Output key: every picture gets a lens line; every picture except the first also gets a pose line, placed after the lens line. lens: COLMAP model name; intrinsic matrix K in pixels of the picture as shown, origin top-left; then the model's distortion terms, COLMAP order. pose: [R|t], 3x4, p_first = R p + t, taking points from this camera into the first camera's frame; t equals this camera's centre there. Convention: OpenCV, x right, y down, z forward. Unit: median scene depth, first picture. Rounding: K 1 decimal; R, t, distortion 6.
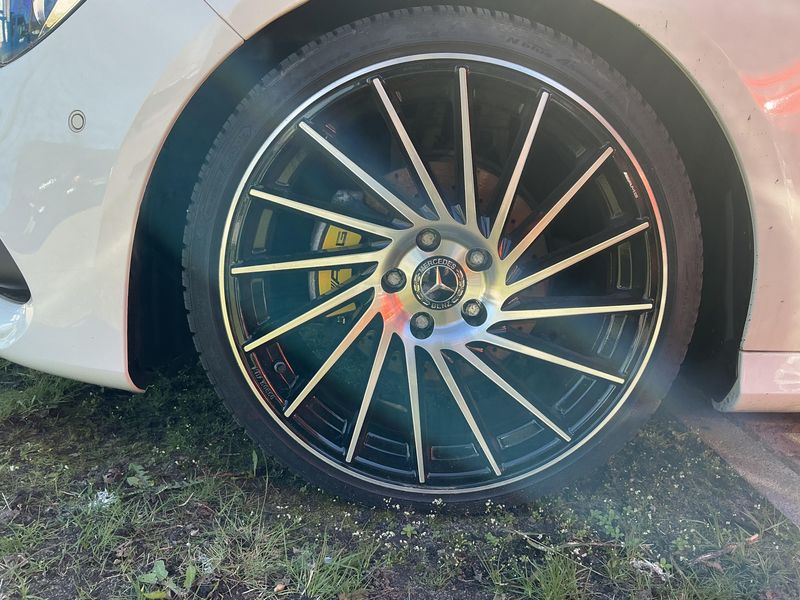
lens RADIAL K [[678.3, 0, 400.0], [0, 678.3, 300.0], [0, 0, 1]] dist [0.077123, -0.141877]
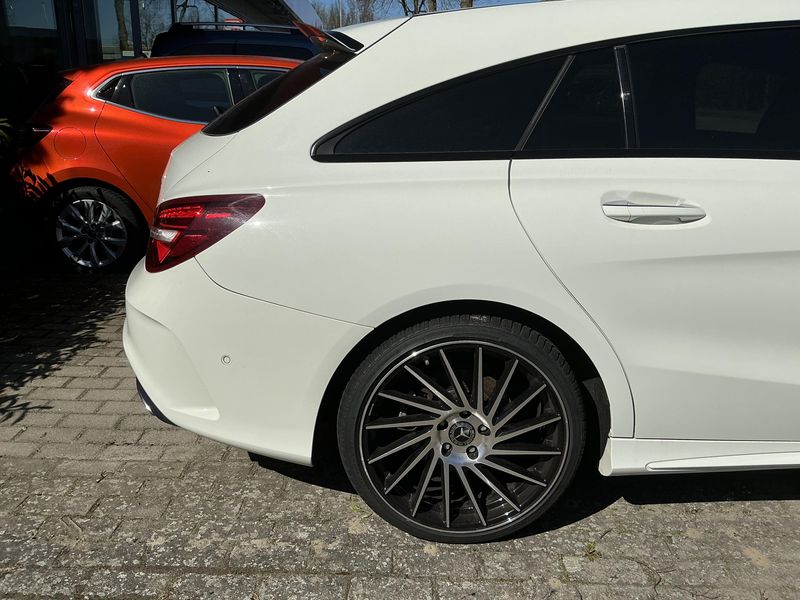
lens RADIAL K [[670.3, 0, 400.0], [0, 670.3, 300.0], [0, 0, 1]] dist [0.125597, -0.280003]
pose [[0.997441, 0.050767, 0.050346, -0.267348], [-0.053389, 0.997209, 0.052190, -0.554381], [-0.047556, -0.054744, 0.997367, -1.072374]]
